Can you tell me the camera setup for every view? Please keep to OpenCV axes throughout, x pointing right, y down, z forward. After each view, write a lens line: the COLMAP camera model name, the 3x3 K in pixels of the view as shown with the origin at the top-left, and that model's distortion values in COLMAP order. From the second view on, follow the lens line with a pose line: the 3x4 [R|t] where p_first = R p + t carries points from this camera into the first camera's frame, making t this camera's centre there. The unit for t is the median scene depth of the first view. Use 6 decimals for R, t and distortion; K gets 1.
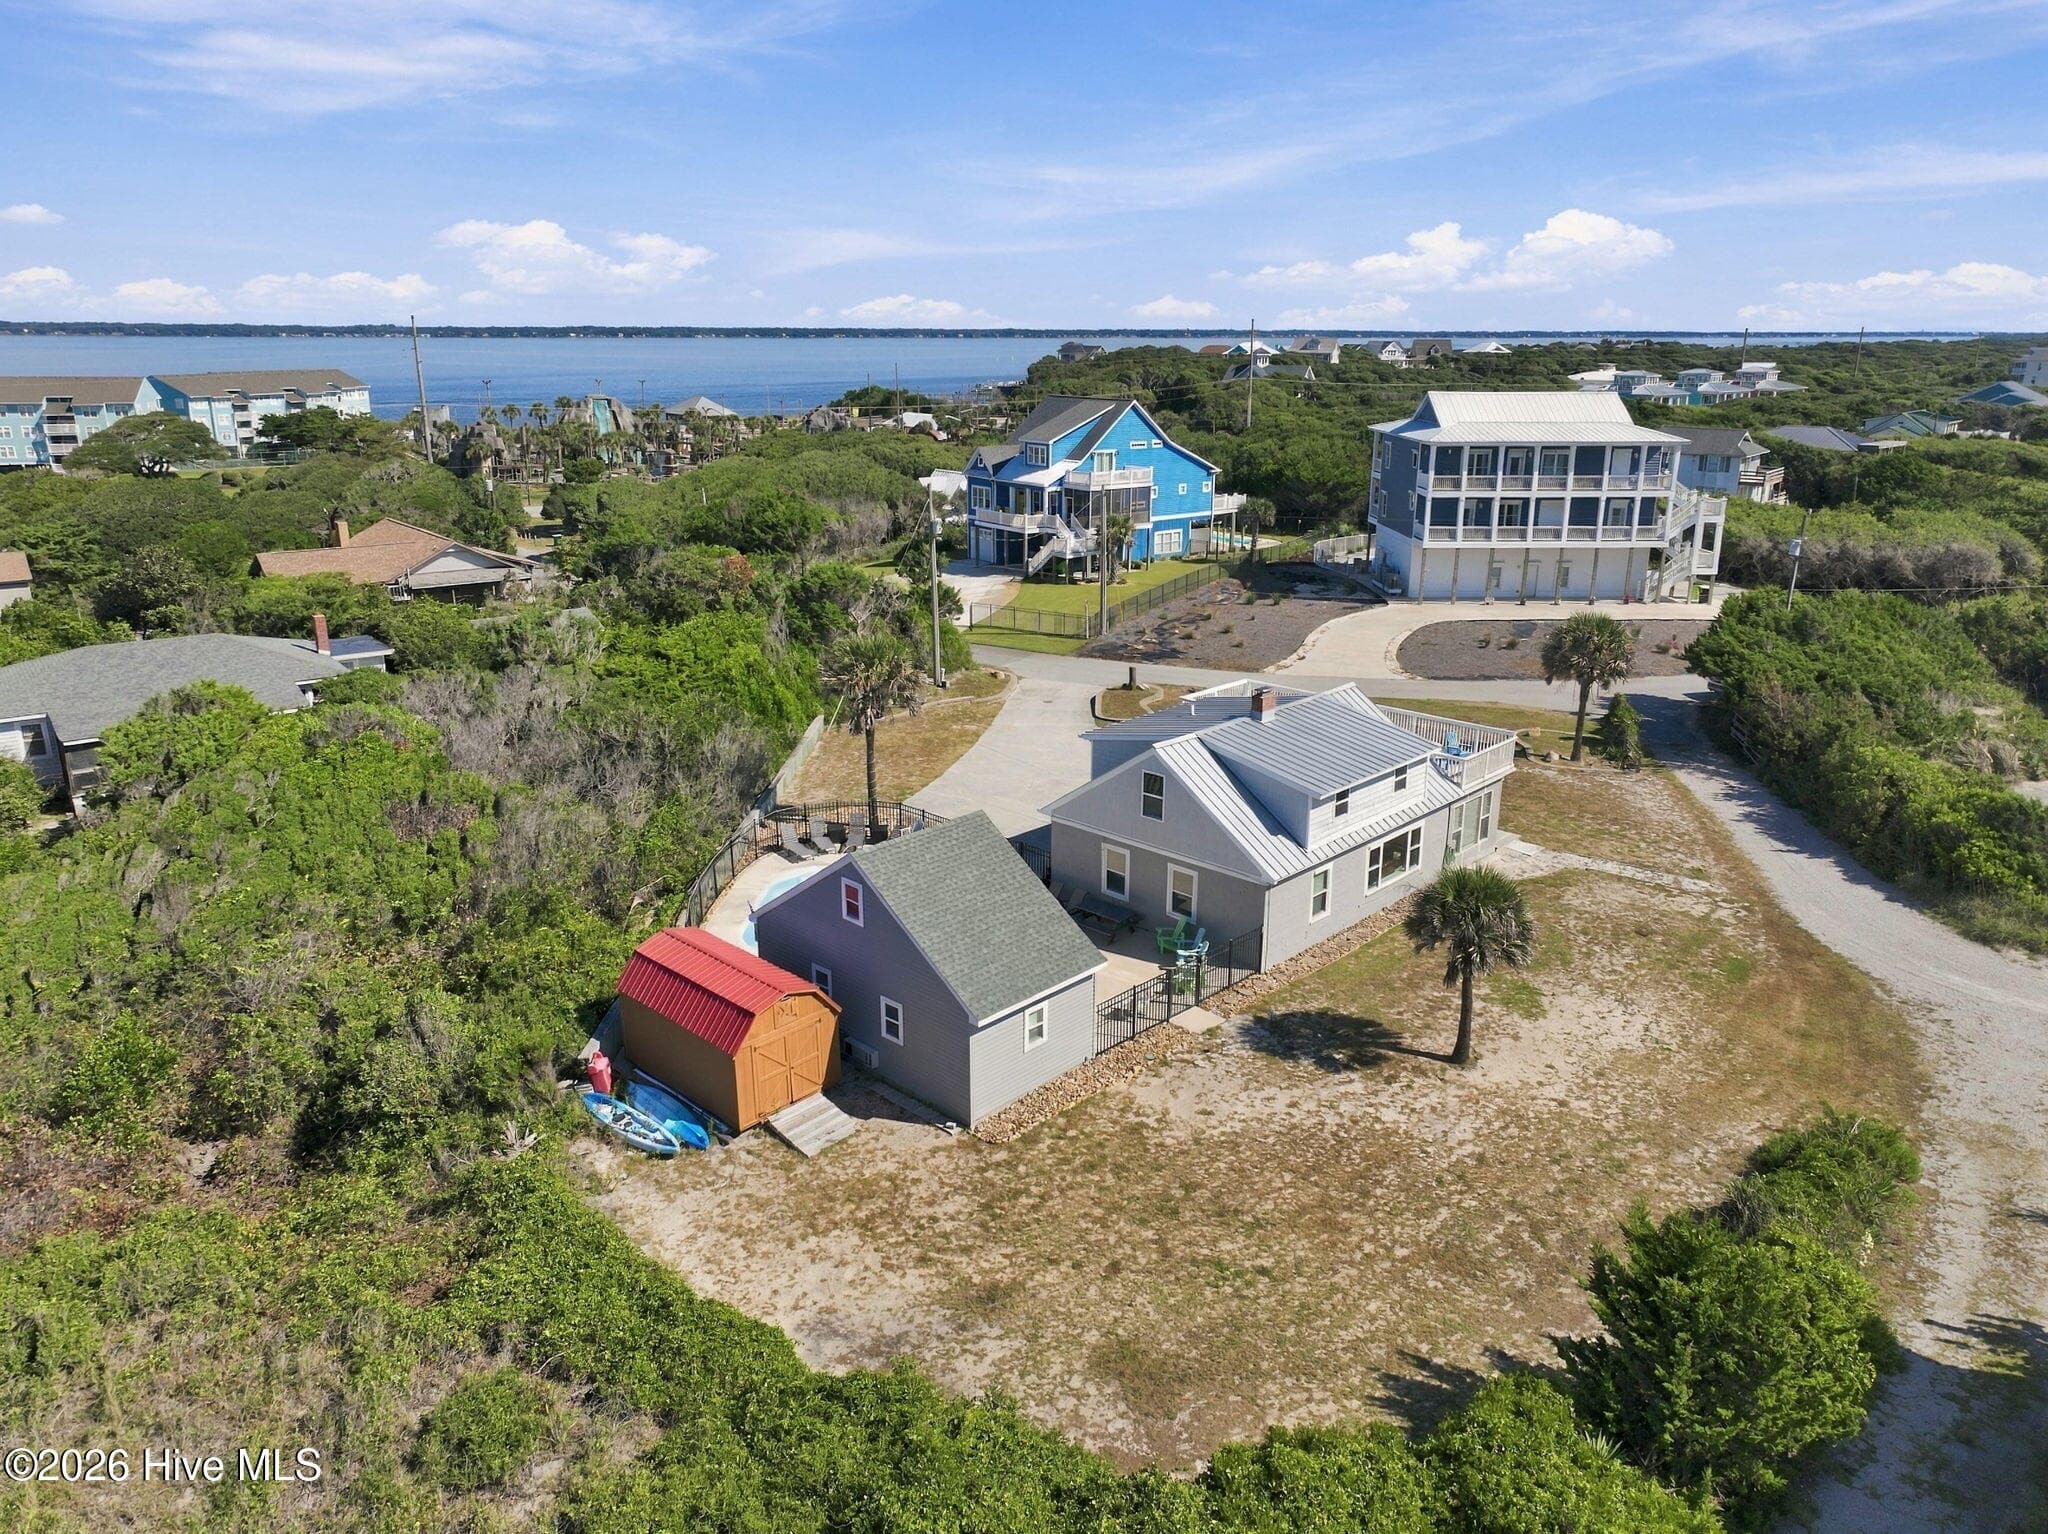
lens RADIAL K [[1437.0, 0, 1021.9], [0, 1437.0, 755.7], [0, 0, 1]] dist [0.001300, 0.009877]
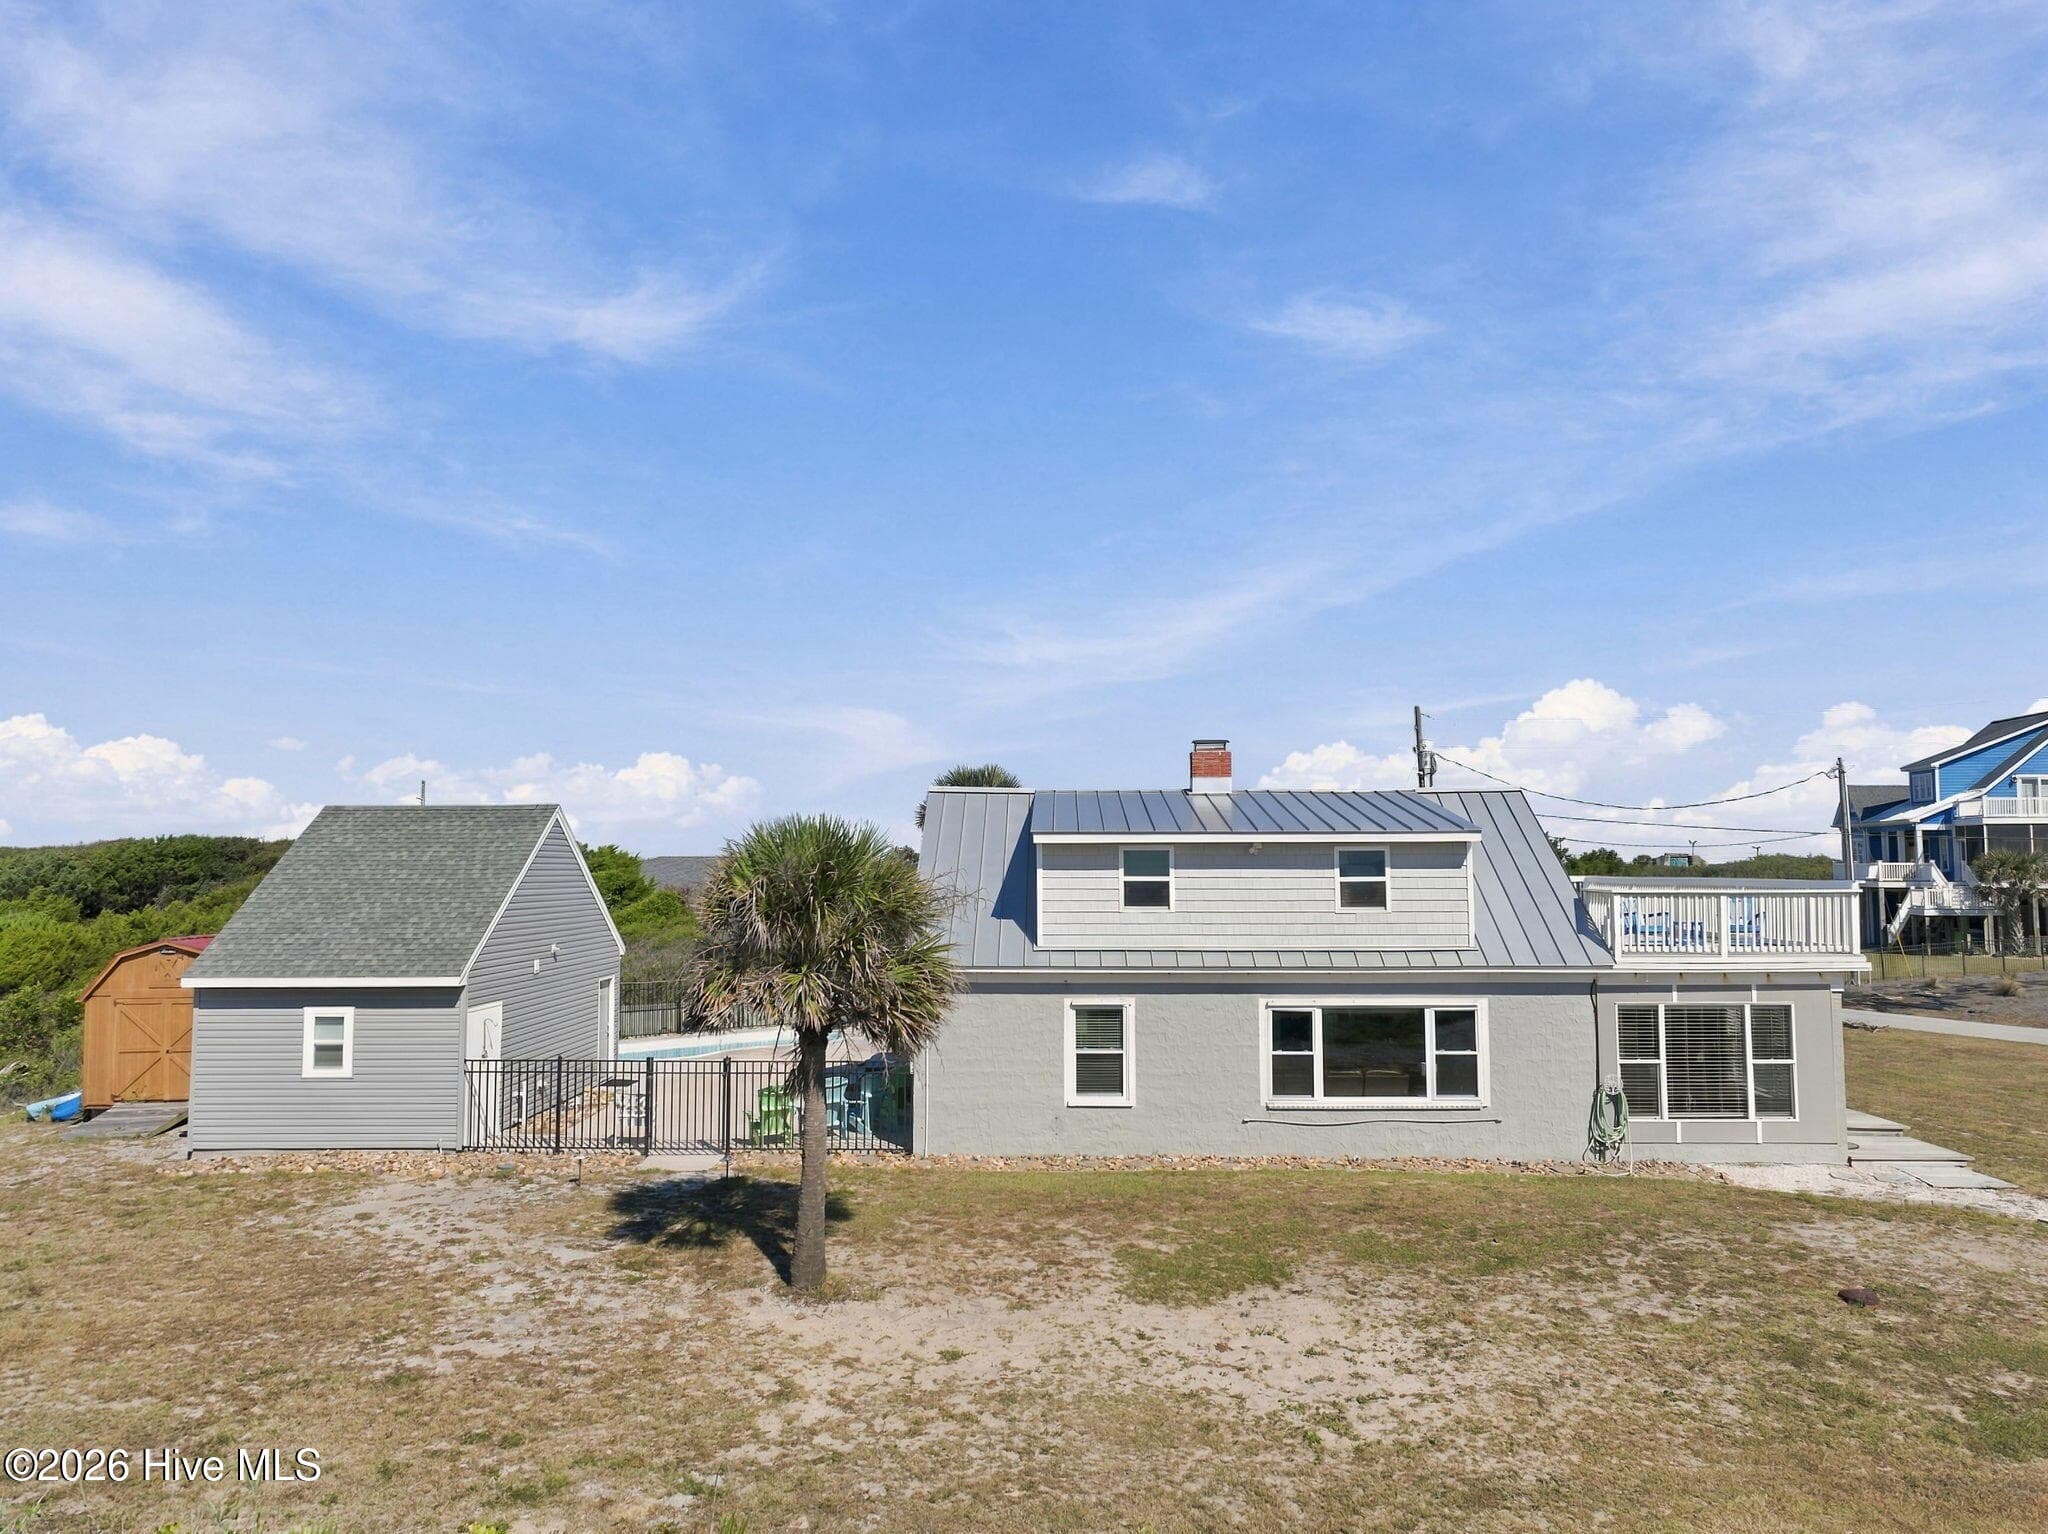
lens RADIAL K [[1437.0, 0, 991.6], [0, 1437.0, 746.0], [0, 0, 1]] dist [0.001300, 0.009877]
pose [[0.669148, -0.059990, -0.740704, 0.705154], [-0.211379, 0.940199, -0.267106, 0.170550], [0.712433, 0.335302, 0.616451, 0.747914]]
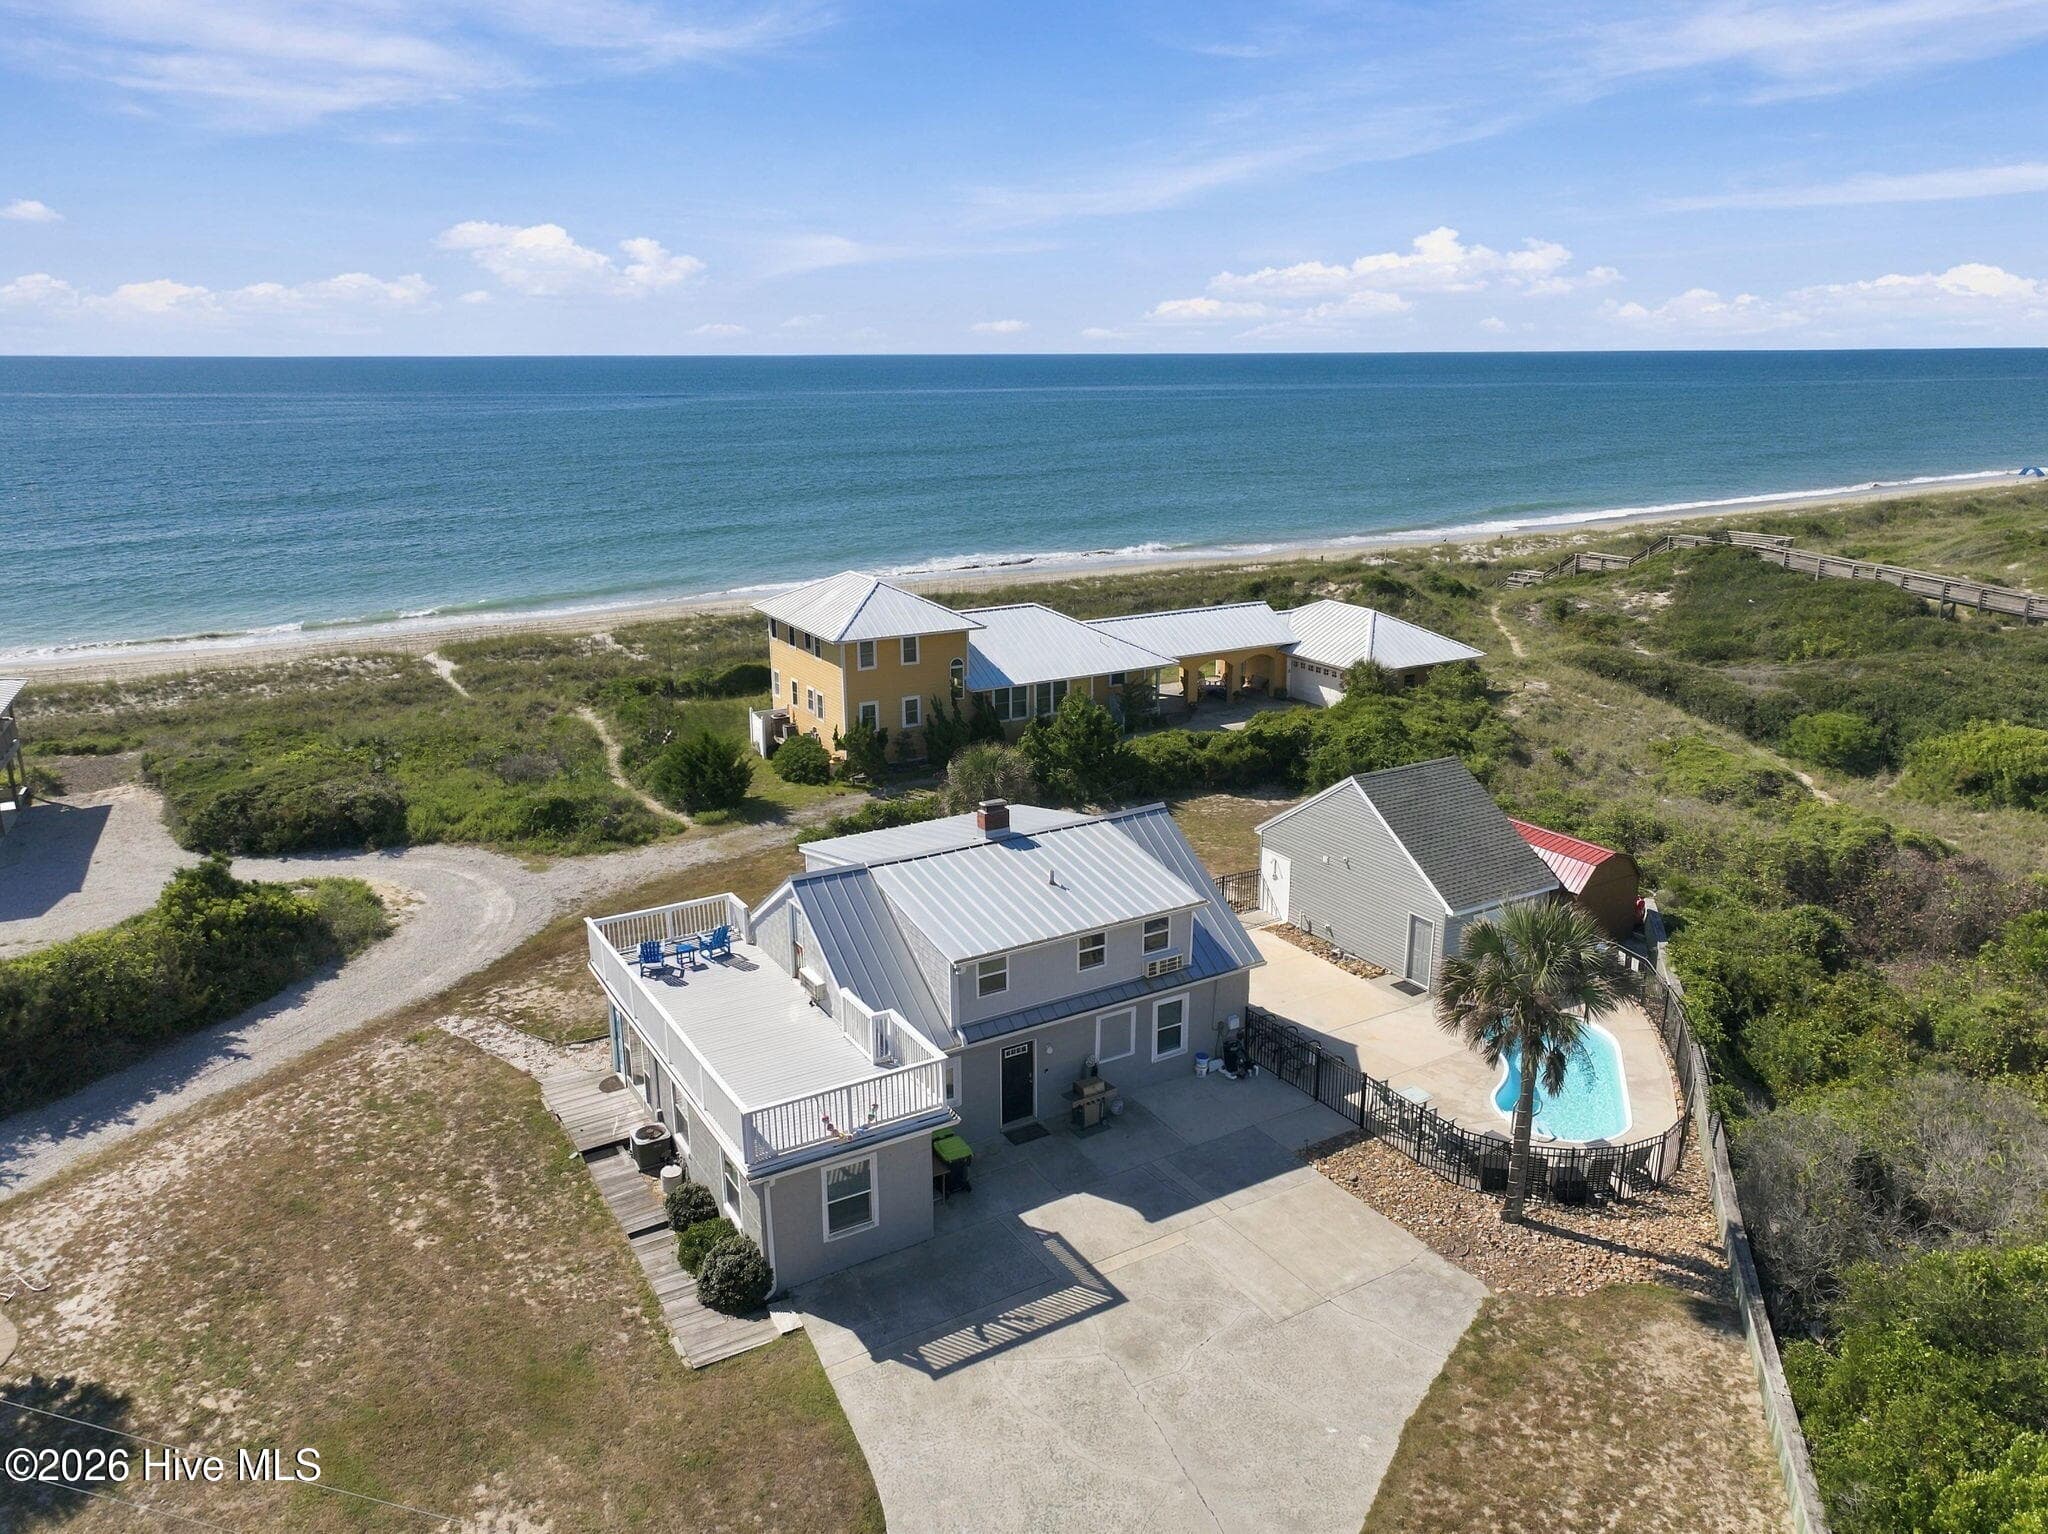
lens RADIAL K [[1437.0, 0, 1024.6], [0, 1437.0, 764.7], [0, 0, 1]] dist [0.001300, 0.009877]
pose [[-0.965040, -0.071373, 0.252196, -0.070981], [0.075094, 0.846579, 0.526939, -0.645632], [-0.251114, 0.527456, -0.811623, 2.147849]]
